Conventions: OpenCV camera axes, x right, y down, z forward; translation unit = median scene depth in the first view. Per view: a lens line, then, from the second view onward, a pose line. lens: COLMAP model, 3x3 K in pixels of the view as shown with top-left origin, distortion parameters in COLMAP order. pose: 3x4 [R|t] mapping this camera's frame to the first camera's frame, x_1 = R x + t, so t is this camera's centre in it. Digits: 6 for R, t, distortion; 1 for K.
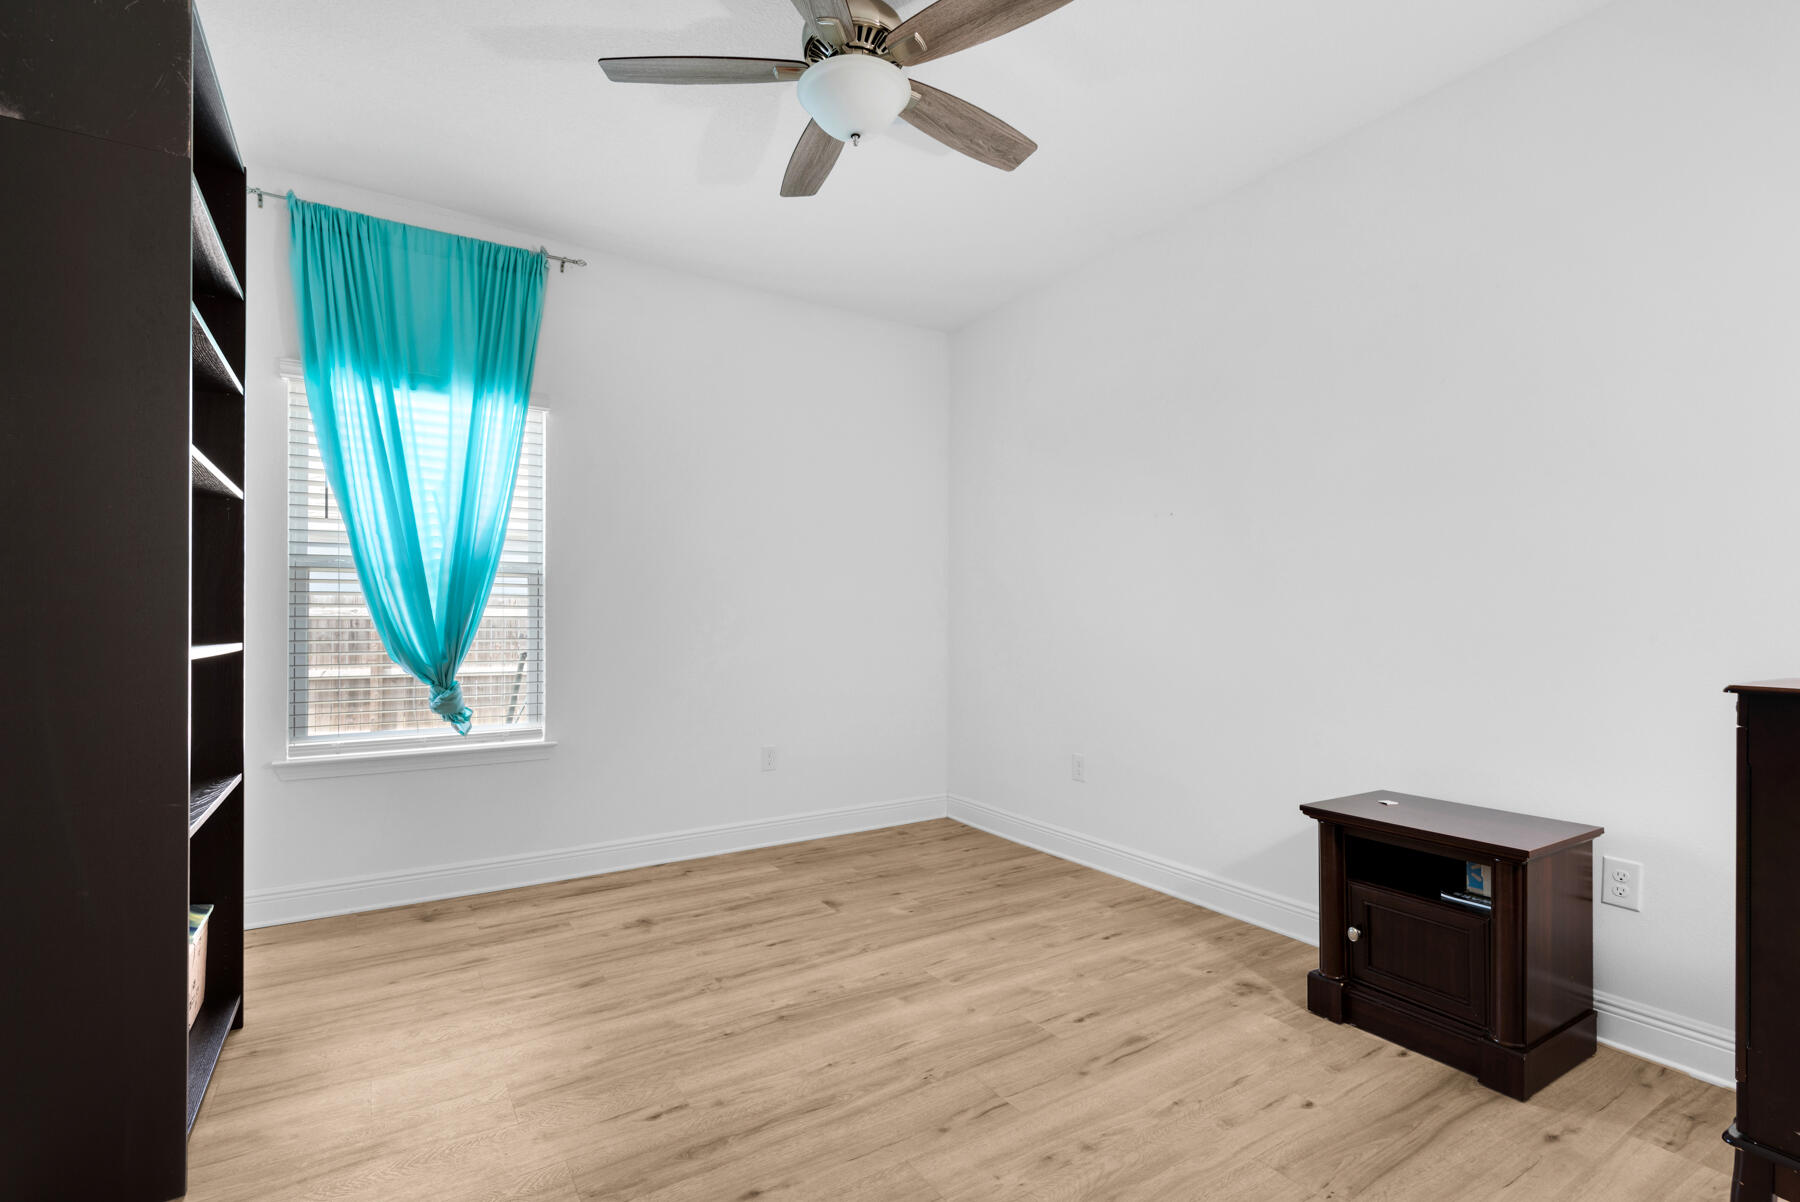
lens RADIAL K [[823.9, 0, 899.2], [0, 823.9, 613.0], [0, 0, 1]] dist [-0.000662, -0.001679]
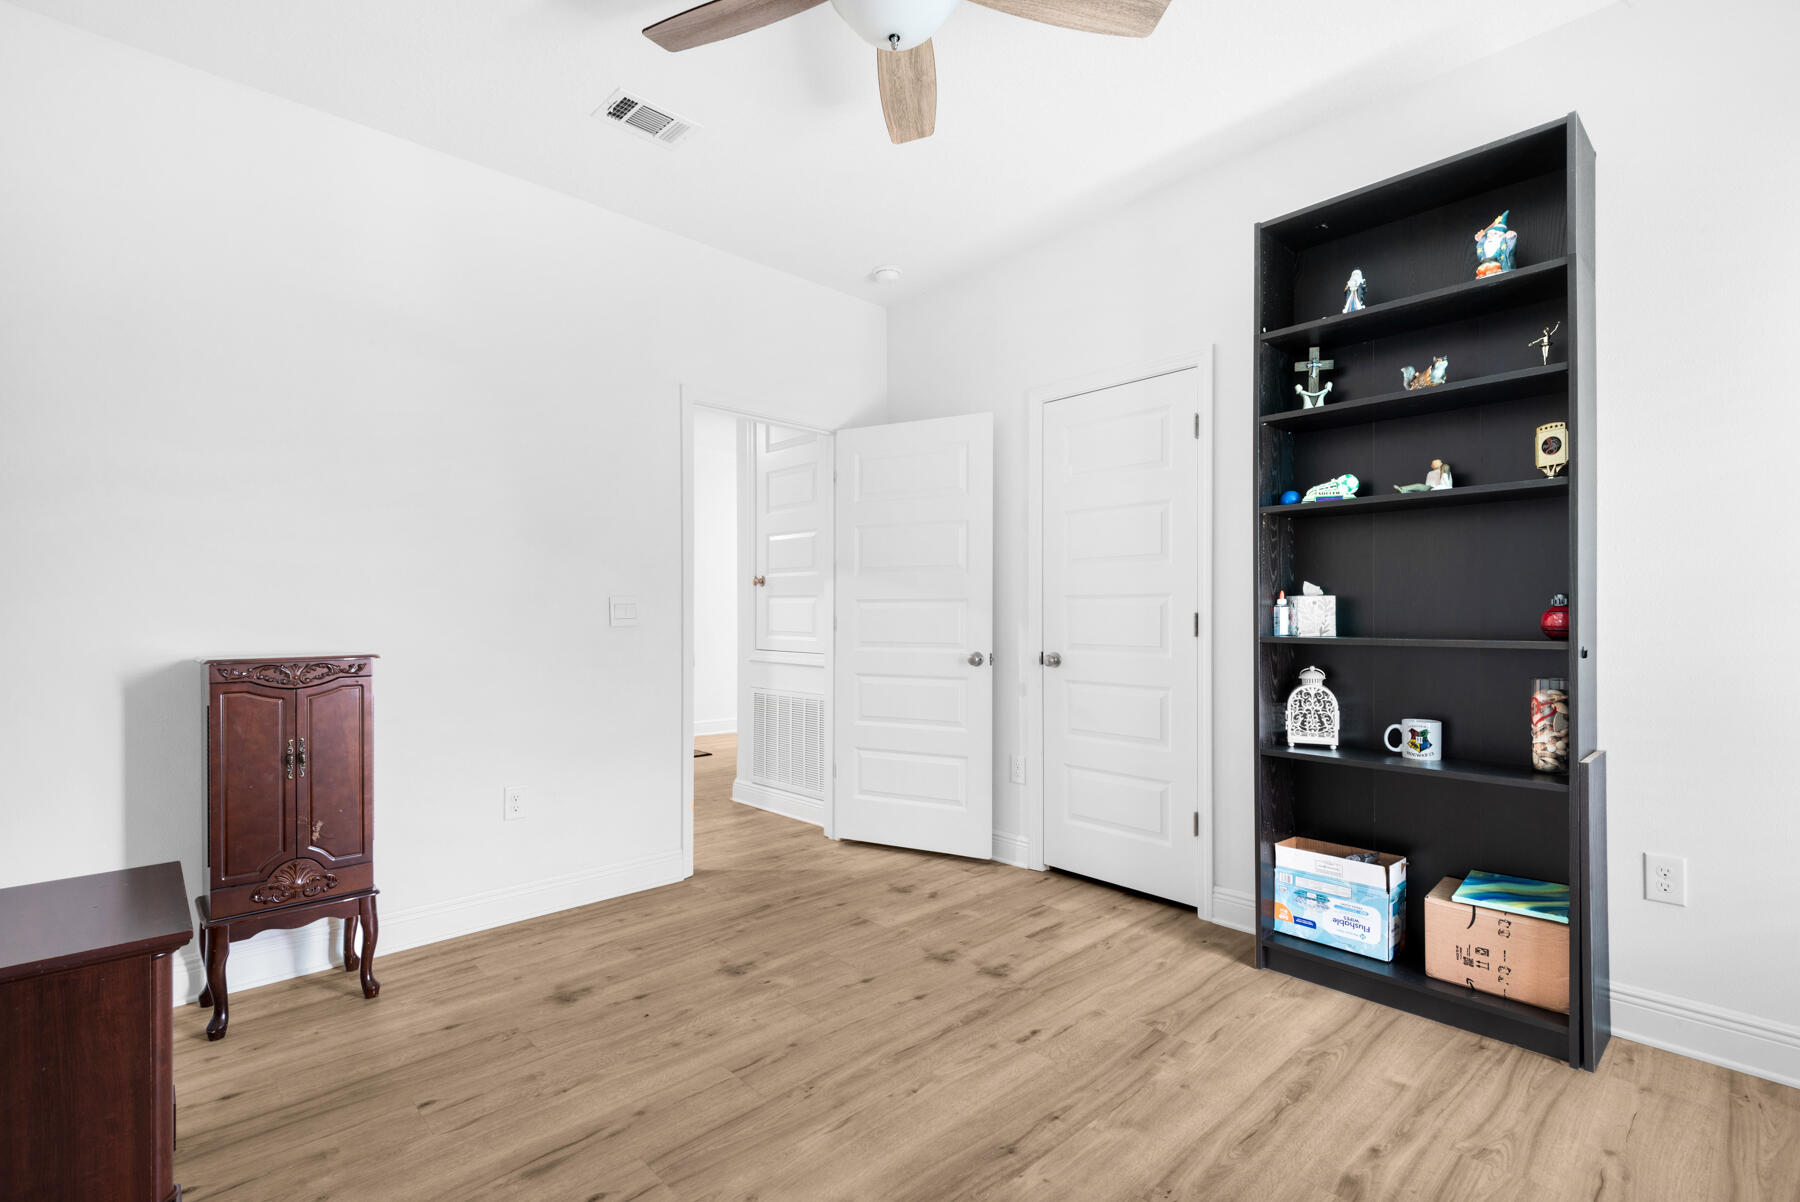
lens RADIAL K [[823.9, 0, 902.3], [0, 823.9, 610.1], [0, 0, 1]] dist [-0.000662, -0.001679]
pose [[-0.982542, -0.000203, -0.186042, 0.111375], [0.002919, 0.999859, -0.016508, 0.013908], [0.186019, -0.016763, -0.982403, 2.048266]]
